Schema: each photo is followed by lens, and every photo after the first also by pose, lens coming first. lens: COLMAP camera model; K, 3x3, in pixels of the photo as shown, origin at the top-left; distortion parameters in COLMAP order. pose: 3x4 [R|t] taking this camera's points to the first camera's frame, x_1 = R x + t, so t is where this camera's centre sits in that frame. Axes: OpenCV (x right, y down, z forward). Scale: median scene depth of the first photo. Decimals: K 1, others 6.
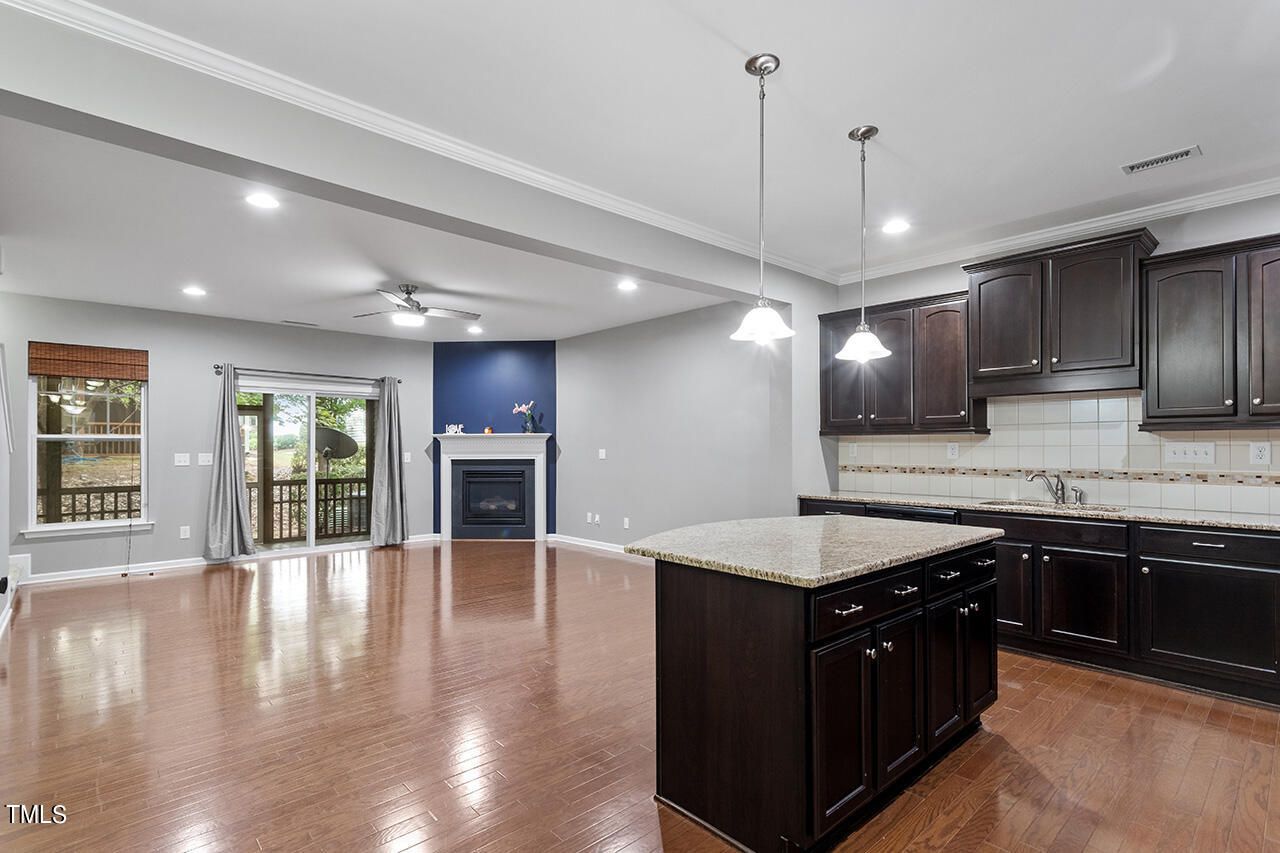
lens RADIAL K [[615.4, 0, 638.5], [0, 615.4, 449.0], [0, 0, 1]] dist [0.006023, 0.000675]
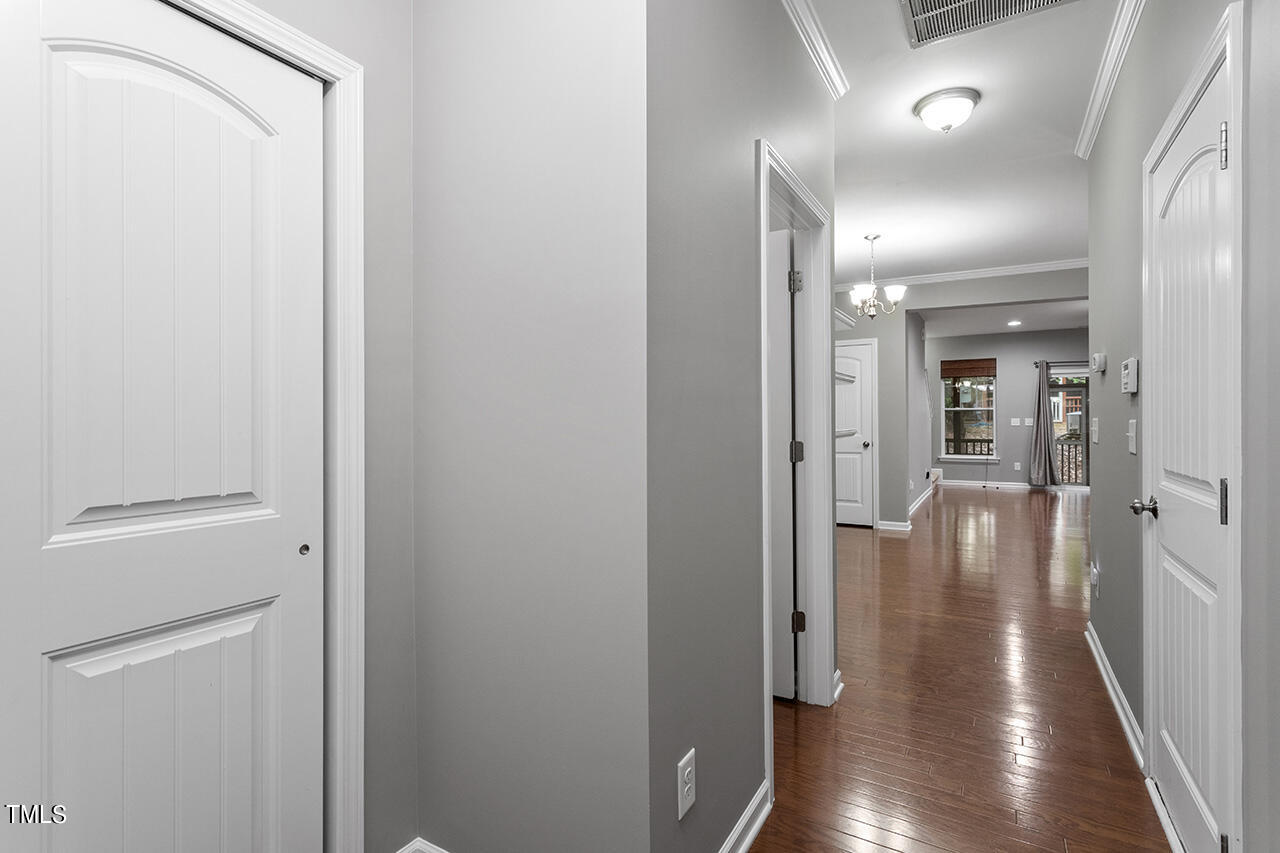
lens RADIAL K [[615.4, 0, 634.7], [0, 615.4, 418.0], [0, 0, 1]] dist [0.006023, 0.000675]
pose [[0.290736, -0.001382, -0.956802, 0.423899], [-0.000331, 0.999999, -0.001545, 0.007677], [0.956803, 0.000766, 0.290736, -0.351549]]
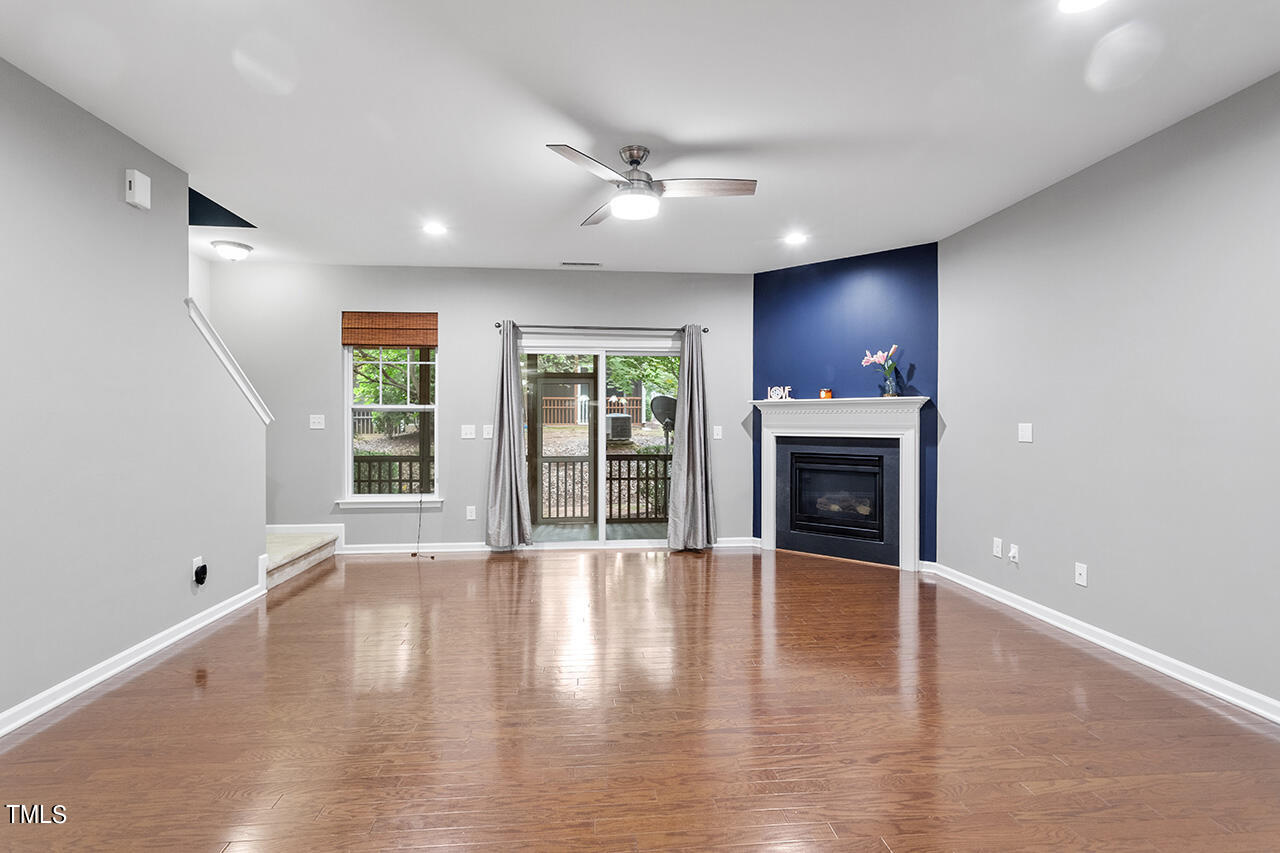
lens RADIAL K [[615.4, 0, 633.0], [0, 615.4, 423.6], [0, 0, 1]] dist [0.006023, 0.000675]
pose [[0.794927, 0.006859, -0.606666, -0.004677], [-0.004742, 0.999976, 0.005091, -0.000215], [0.606686, -0.001170, 0.794941, 0.346340]]
